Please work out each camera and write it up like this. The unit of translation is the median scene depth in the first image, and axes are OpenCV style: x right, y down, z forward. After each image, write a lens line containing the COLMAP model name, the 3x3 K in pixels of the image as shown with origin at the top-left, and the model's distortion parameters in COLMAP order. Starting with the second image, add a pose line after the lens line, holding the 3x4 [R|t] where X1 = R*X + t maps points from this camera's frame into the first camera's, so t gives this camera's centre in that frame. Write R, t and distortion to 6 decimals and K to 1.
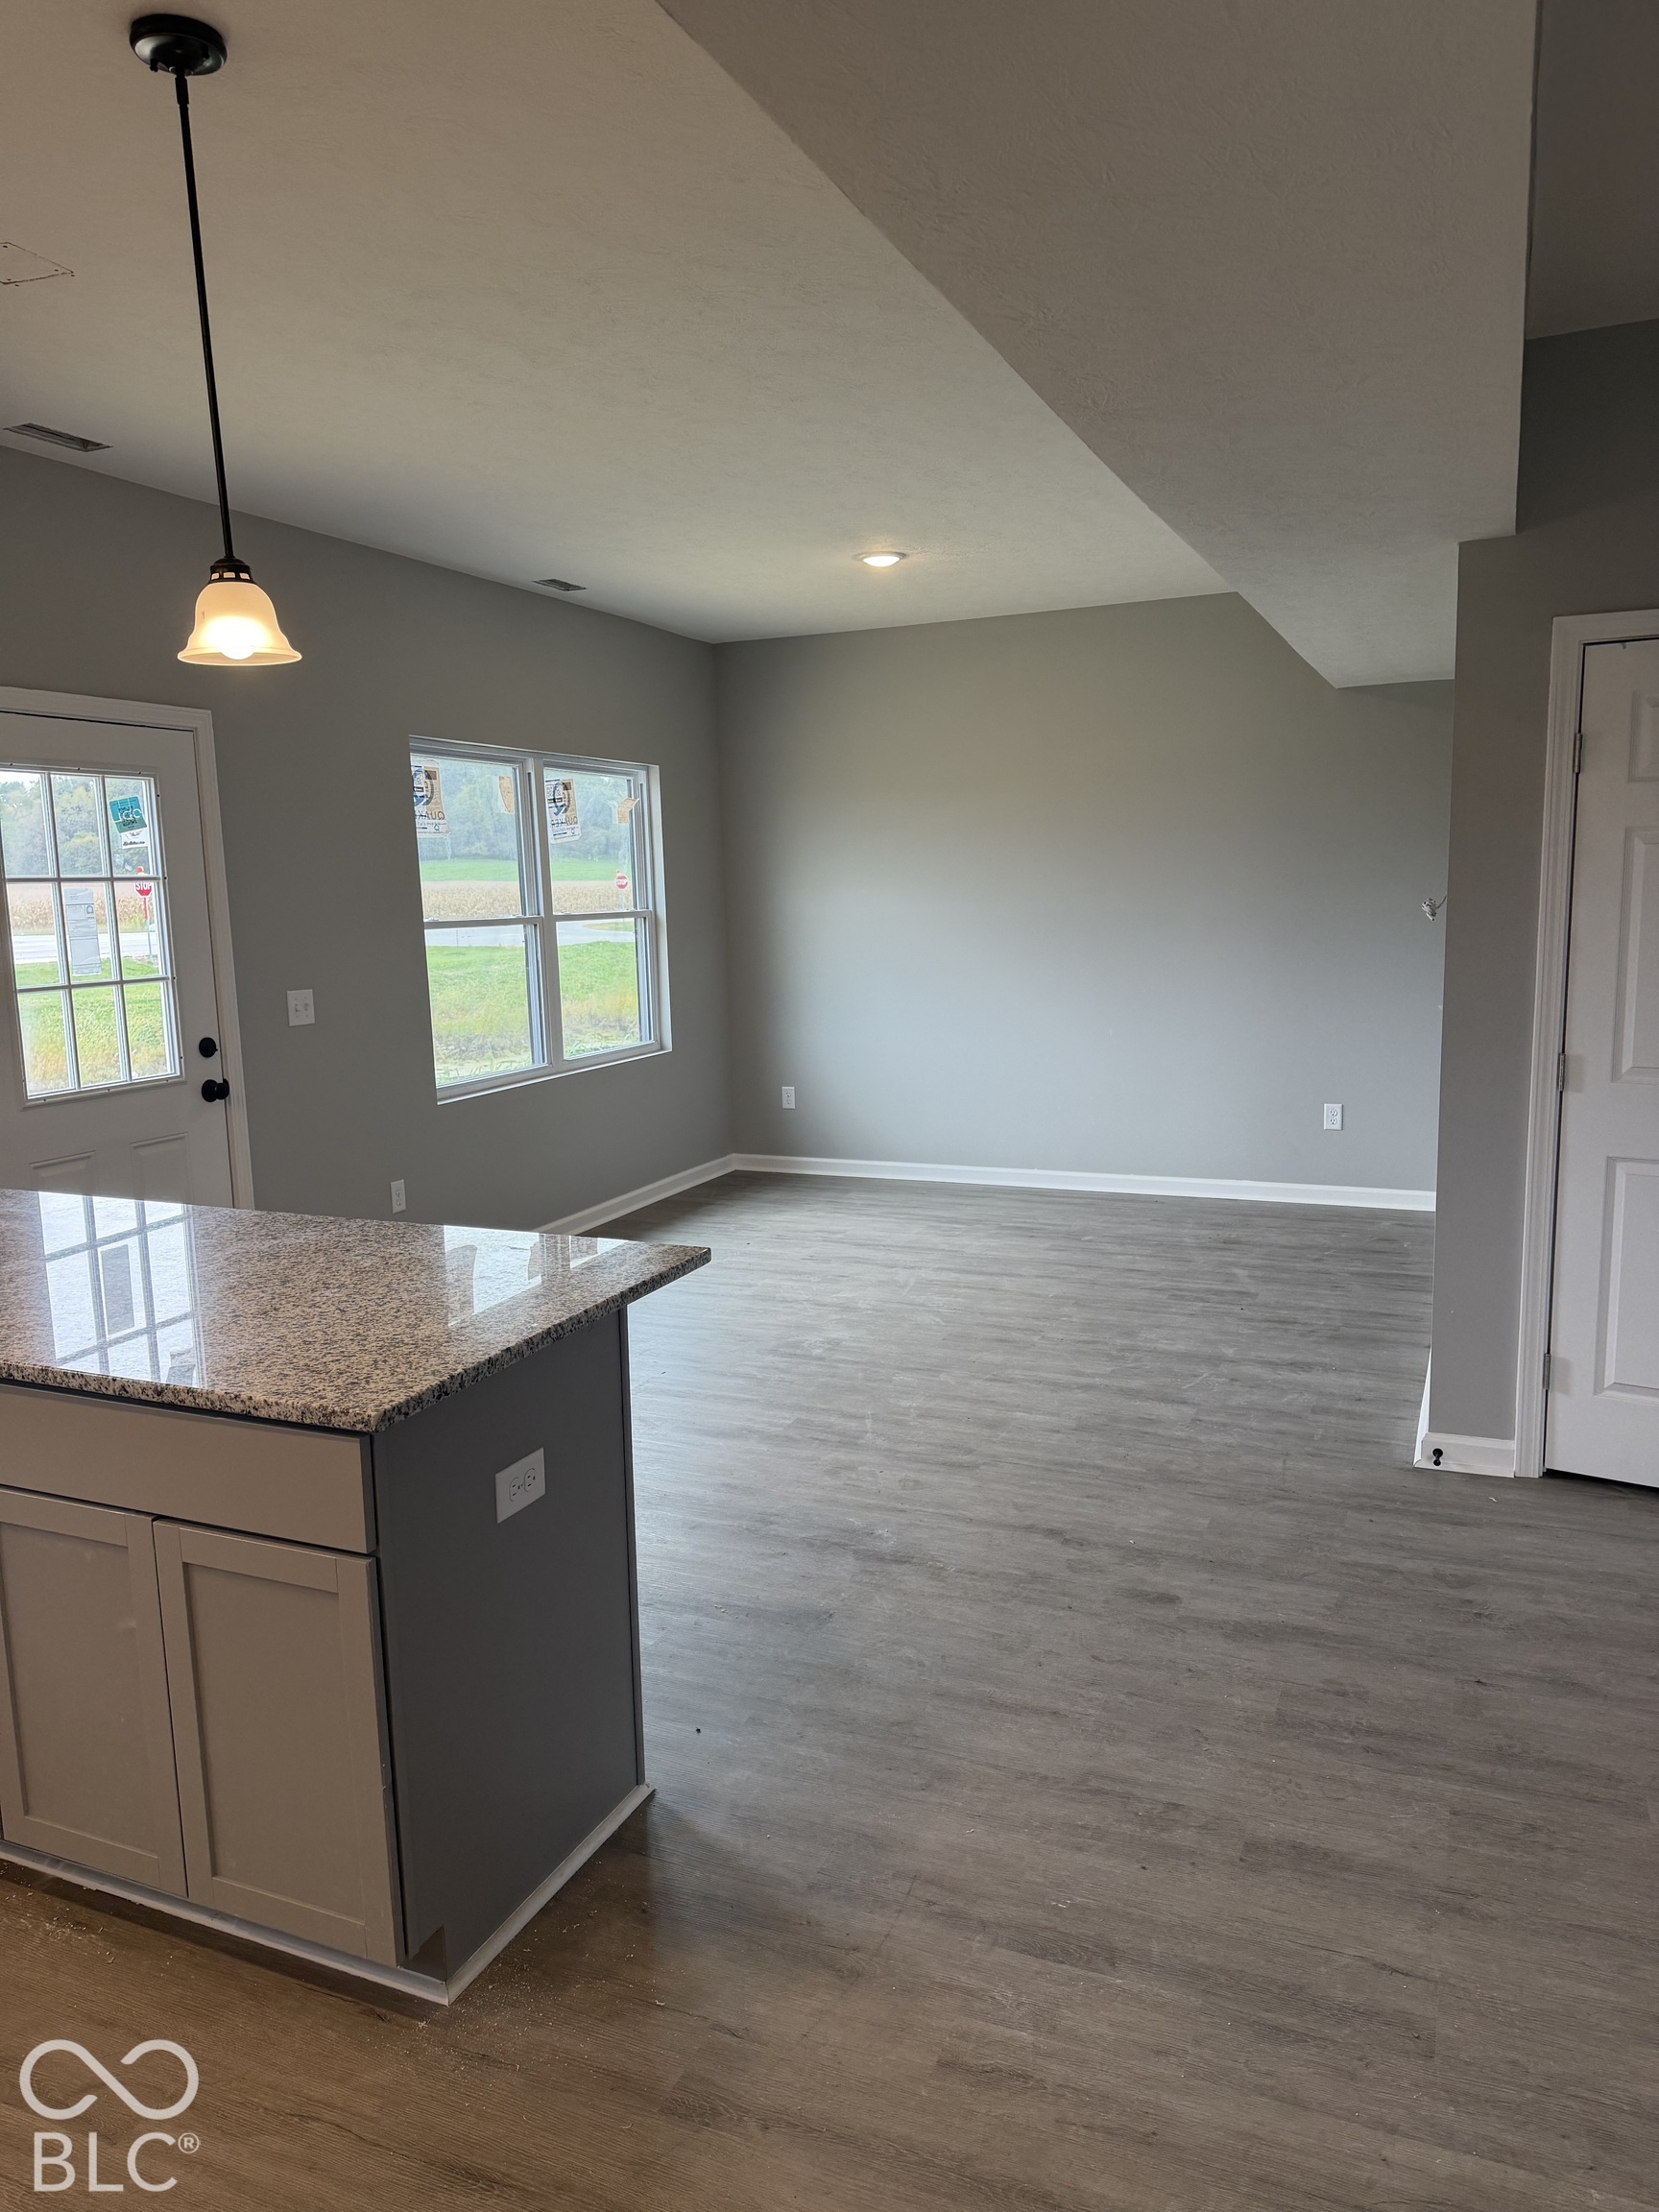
lens RADIAL K [[1538.5, 0, 829.5], [0, 1538.5, 1106.0], [0, 0, 1]] dist [-0.004567, -0.003777]
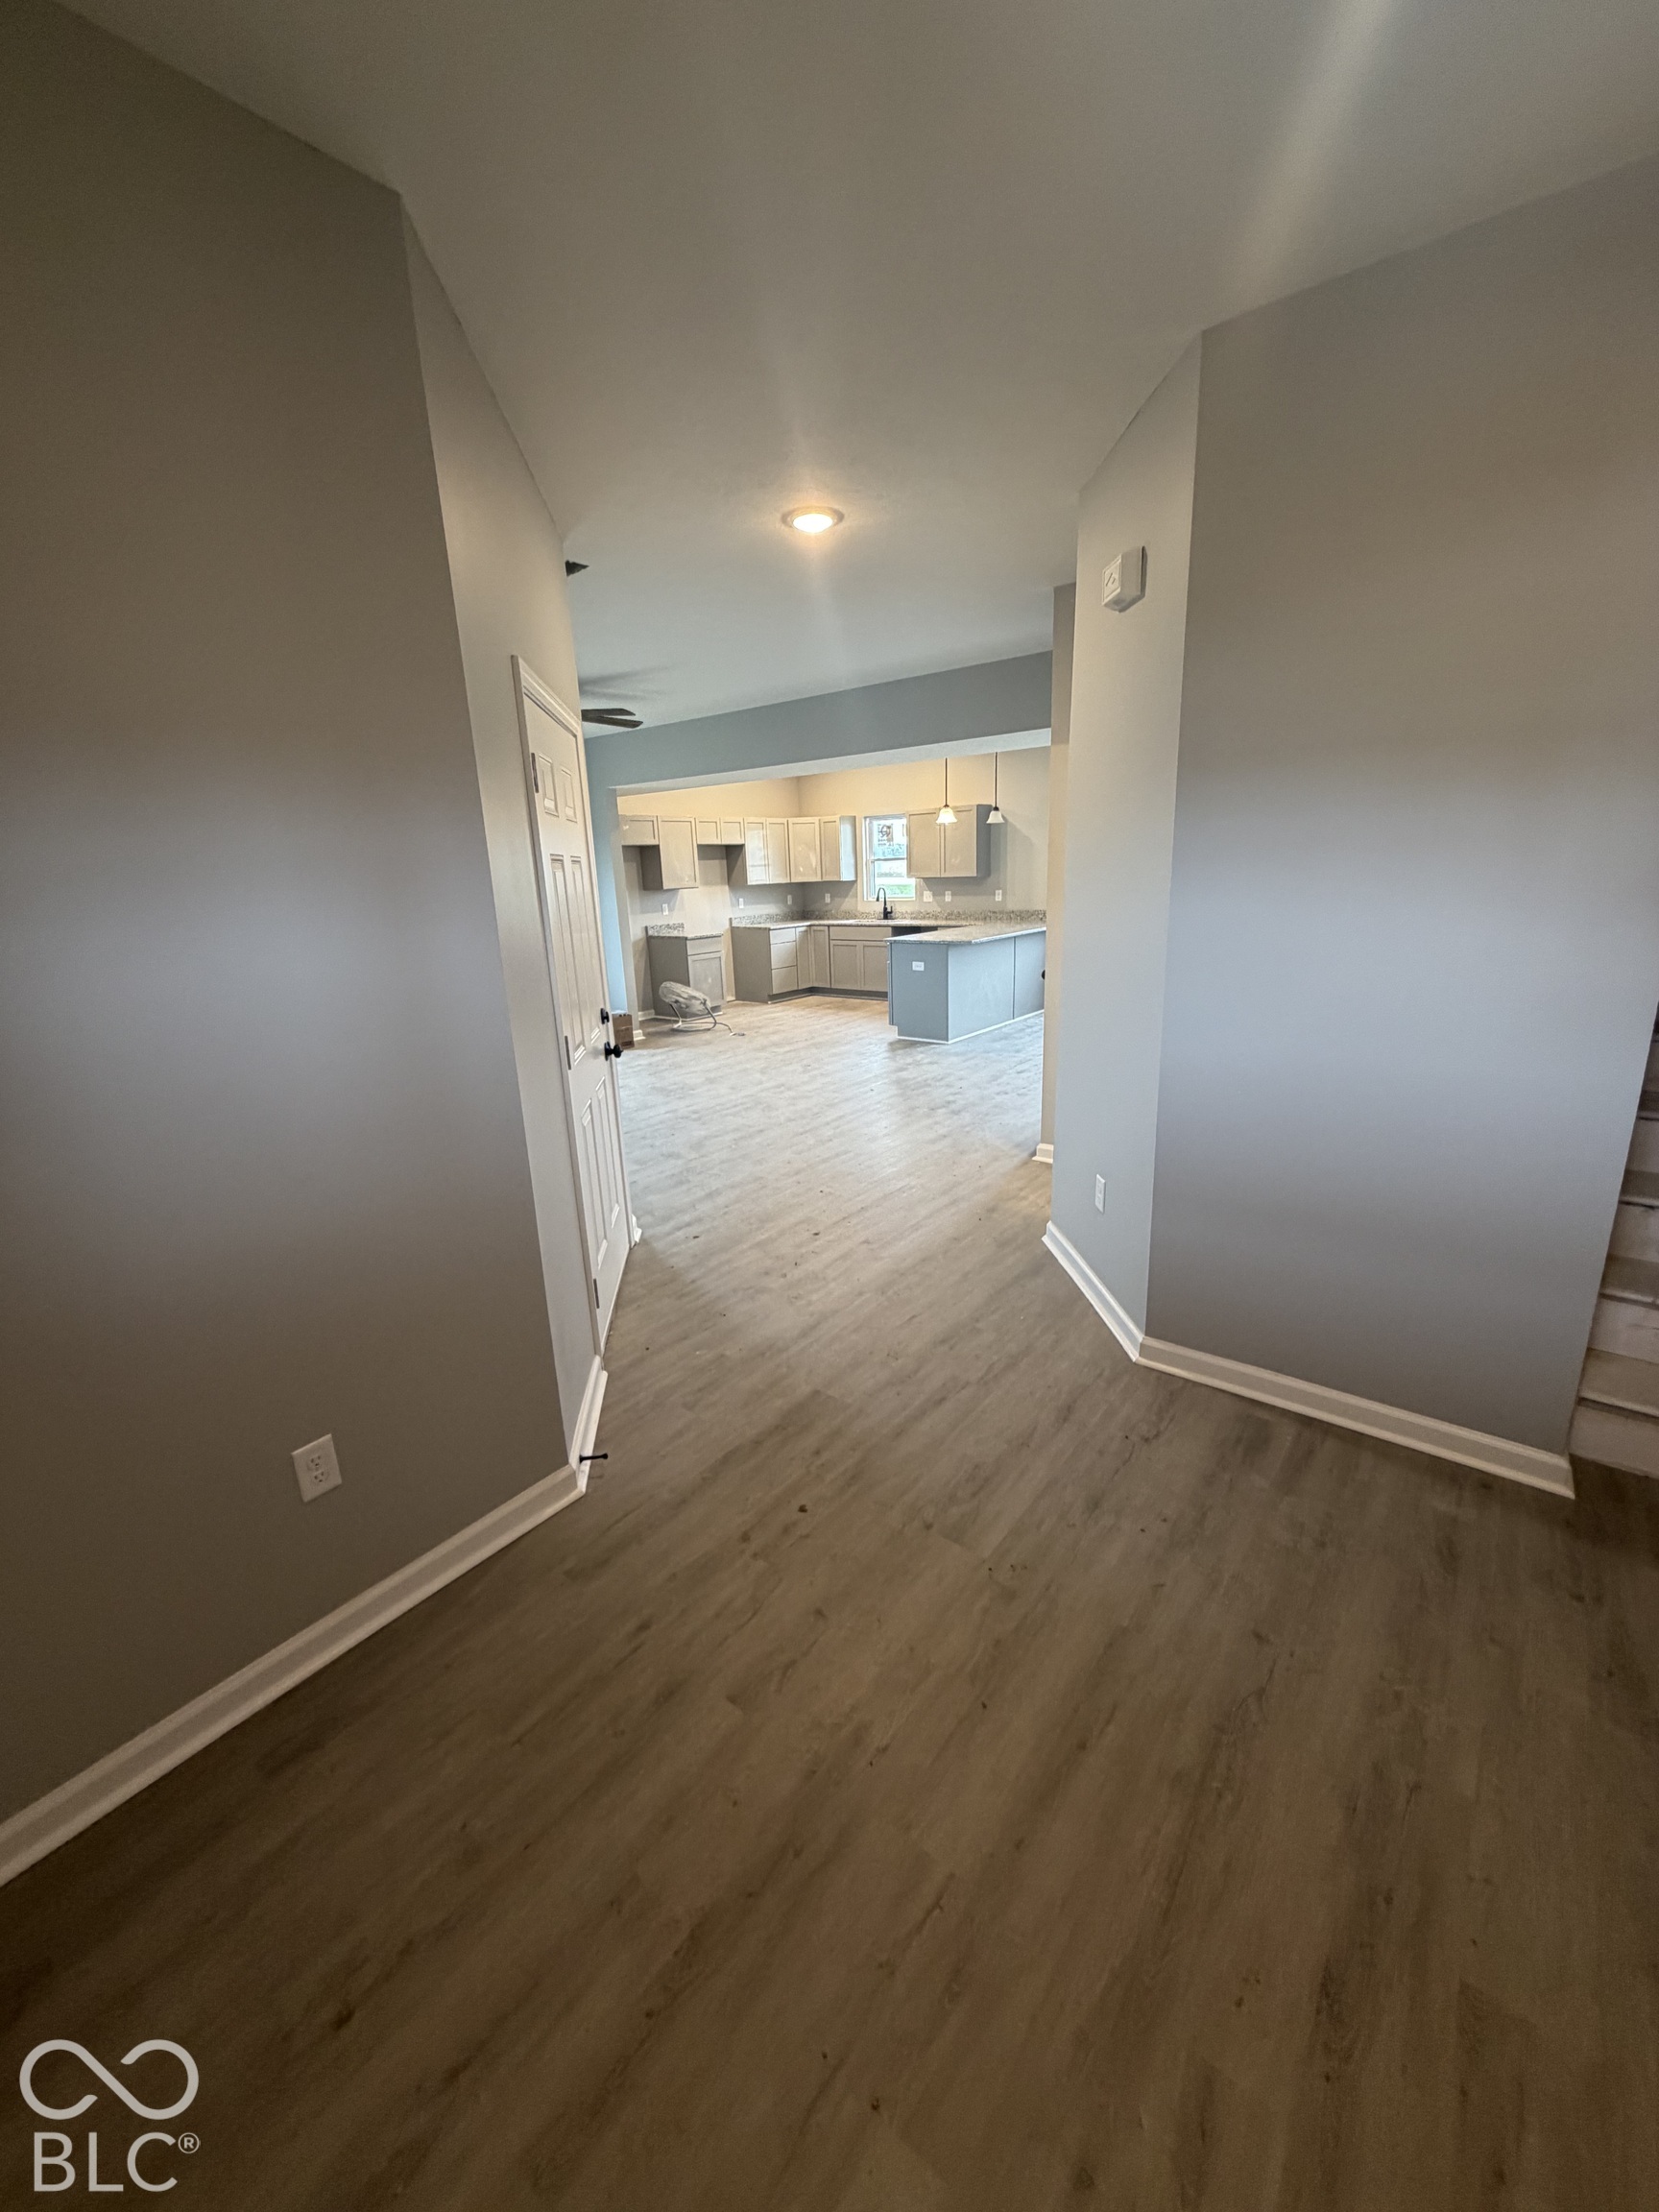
lens RADIAL K [[887.2, 0, 829.5], [0, 887.2, 1106.0], [0, 0, 1]] dist [-0.000880, -0.000188]
pose [[-0.261789, 0.285149, -0.922039, 3.240675], [-0.098883, 0.942405, 0.319523, -0.308593], [0.960046, 0.174821, -0.218515, 1.530619]]
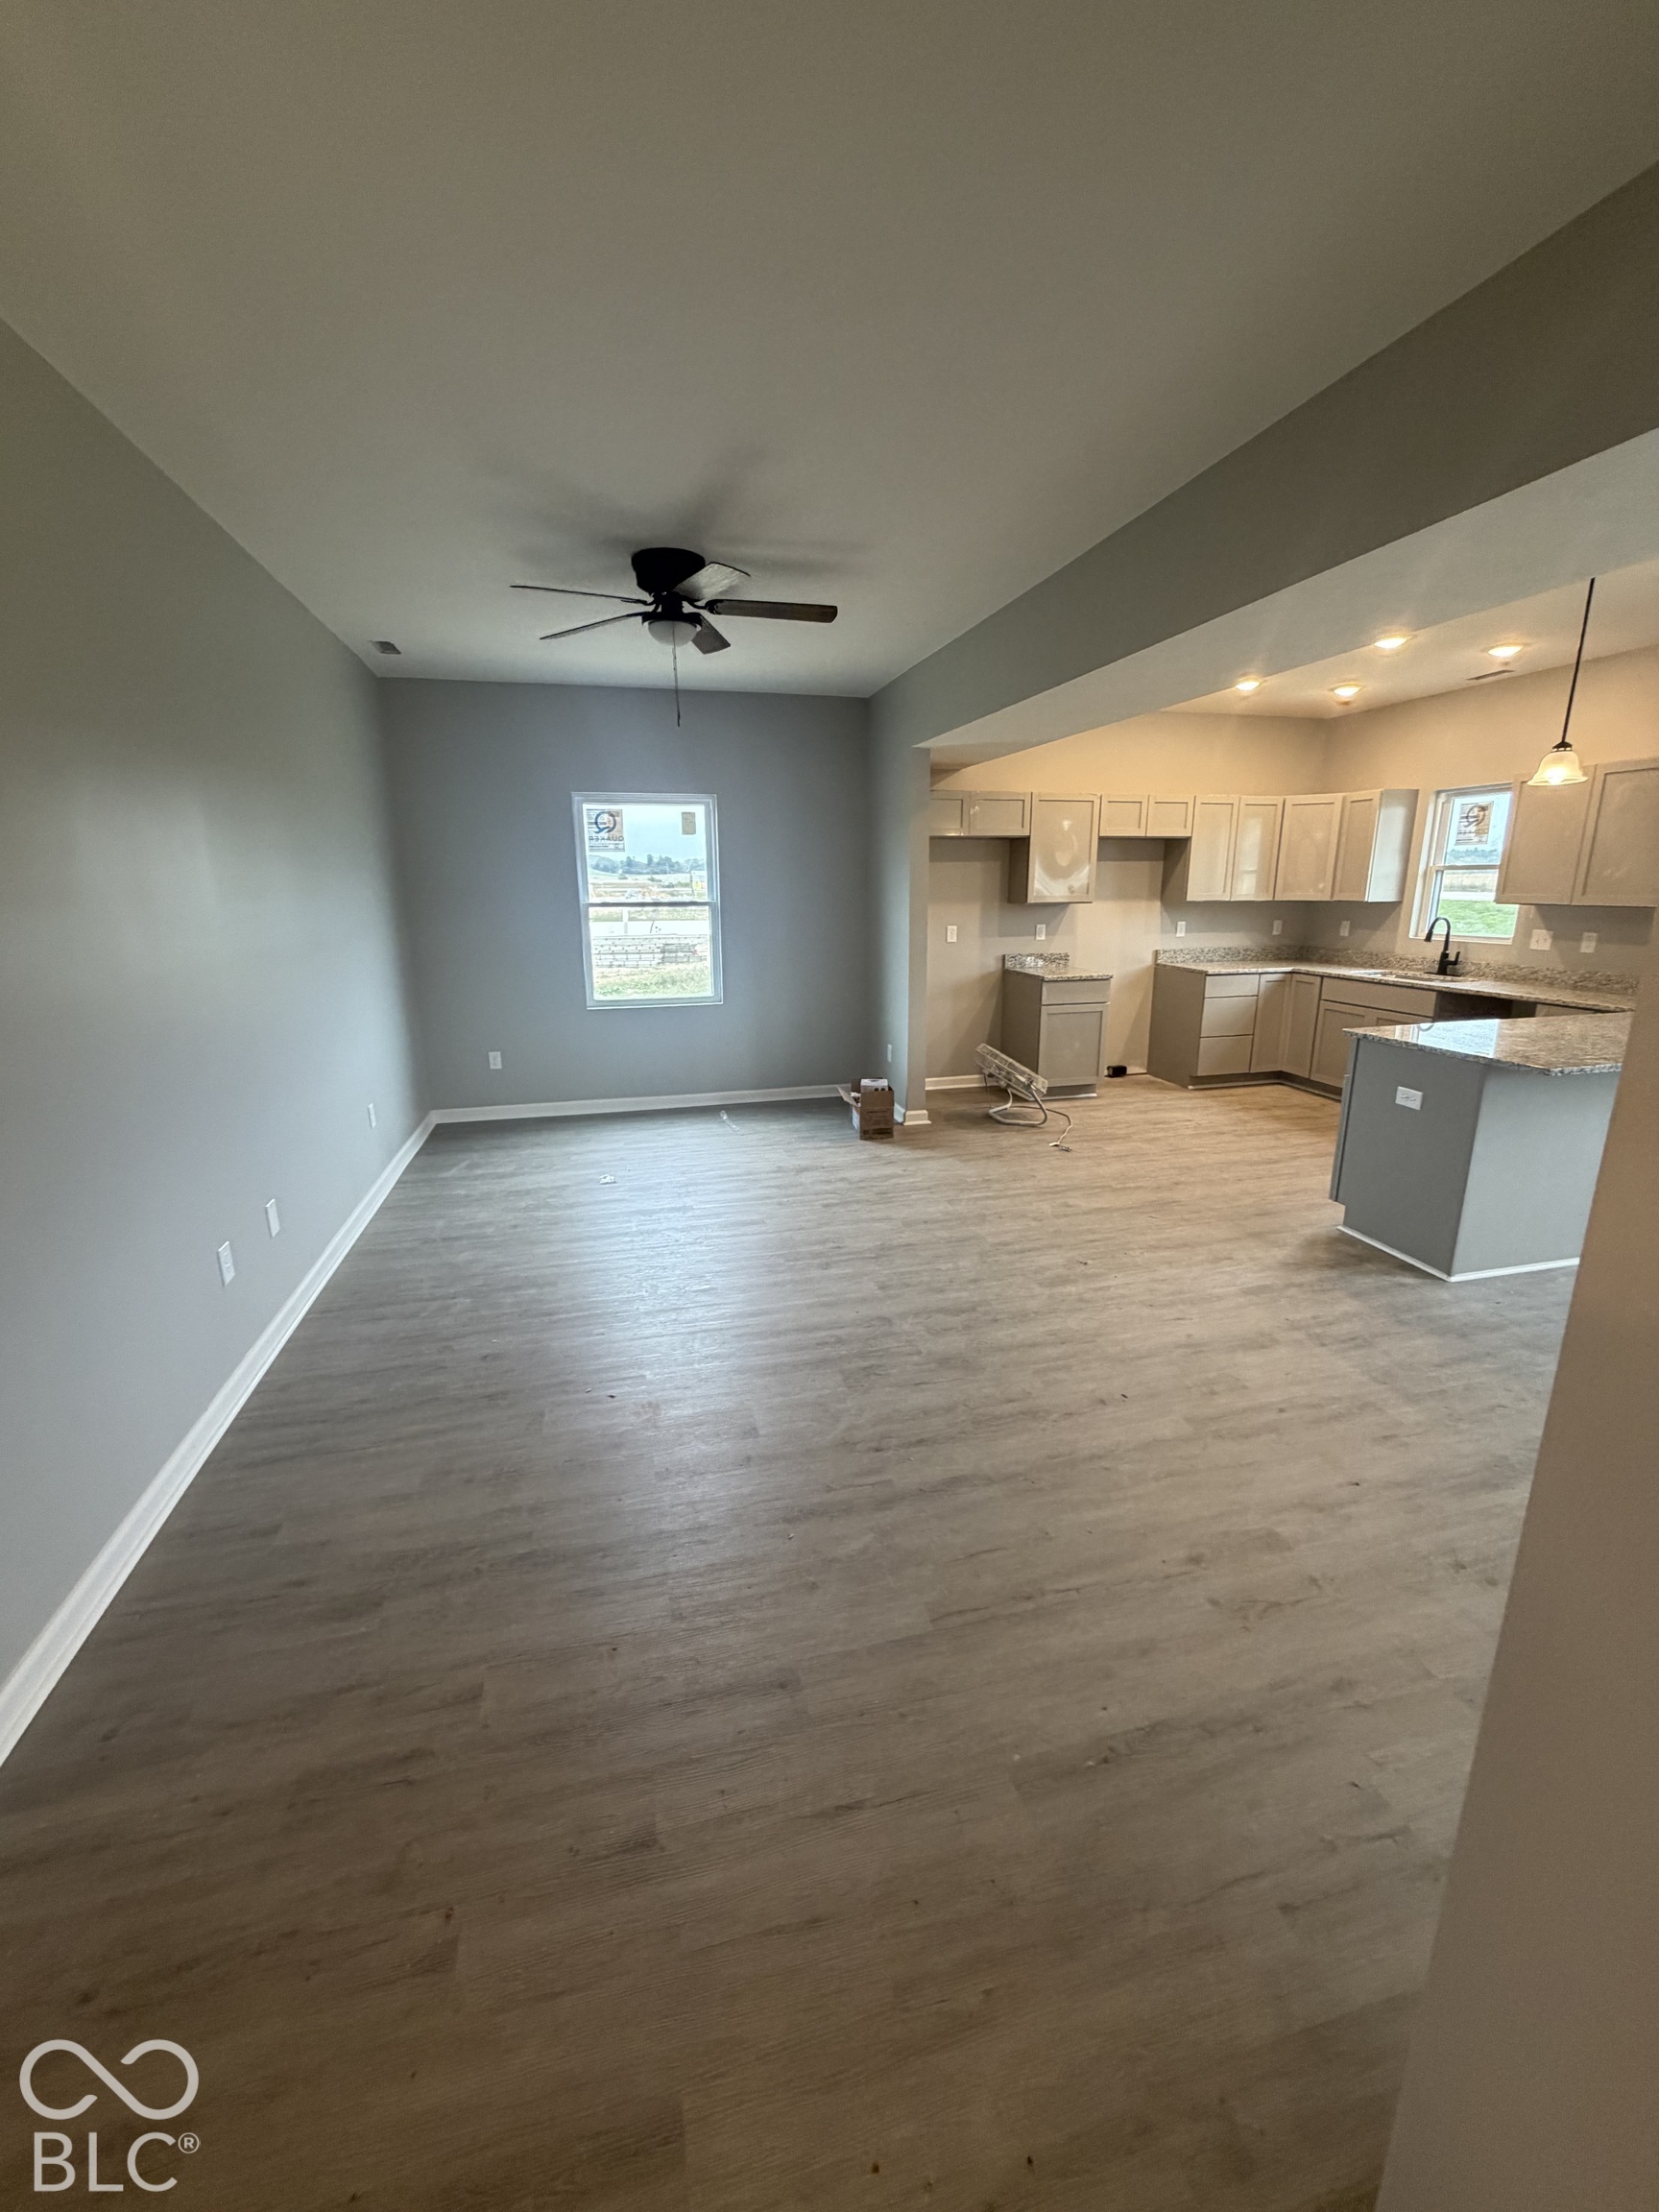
lens RADIAL K [[887.2, 0, 829.5], [0, 887.2, 1106.0], [0, 0, 1]] dist [-0.000880, -0.000188]
pose [[-0.790556, 0.179072, -0.585624, 1.567545], [-0.065325, 0.926176, 0.371390, -0.263484], [0.608896, 0.331860, -0.720496, 1.533325]]
